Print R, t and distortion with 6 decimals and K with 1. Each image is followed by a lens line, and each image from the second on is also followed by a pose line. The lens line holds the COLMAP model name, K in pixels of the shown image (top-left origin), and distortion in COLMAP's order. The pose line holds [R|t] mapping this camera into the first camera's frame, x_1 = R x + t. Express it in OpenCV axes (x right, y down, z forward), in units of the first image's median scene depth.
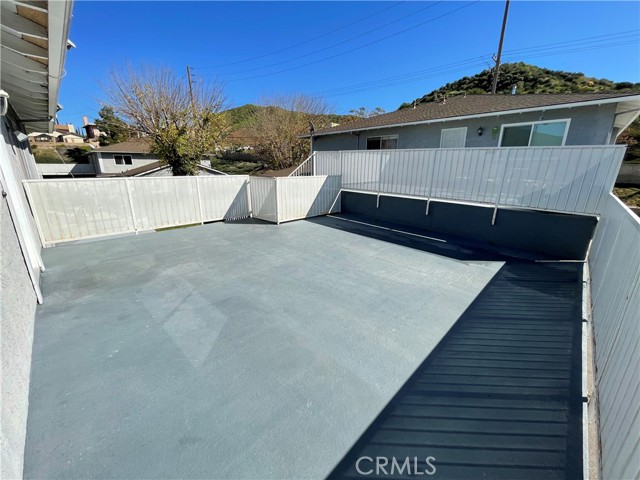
lens RADIAL K [[257.2, 0, 317.6], [0, 257.2, 237.3], [0, 0, 1]] dist [0.000265, 0.000161]
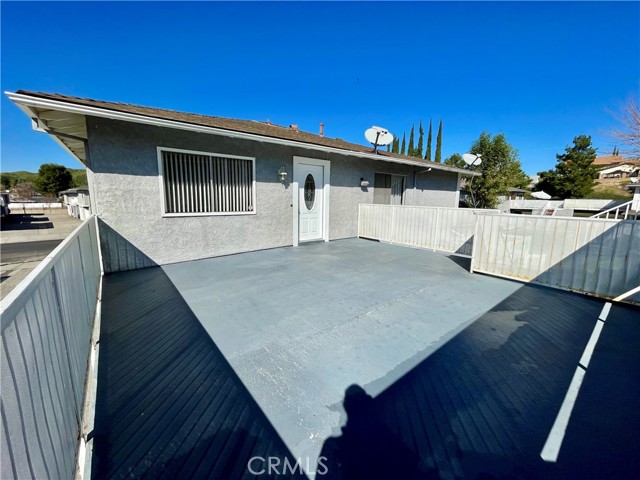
lens RADIAL K [[257.2, 0, 317.6], [0, 257.2, 240.3], [0, 0, 1]] dist [0.000265, 0.000161]
pose [[-0.115624, 0.158924, -0.980497, 1.086613], [-0.277840, 0.942540, 0.185535, -0.267942], [0.953644, 0.293873, -0.064825, 1.027711]]
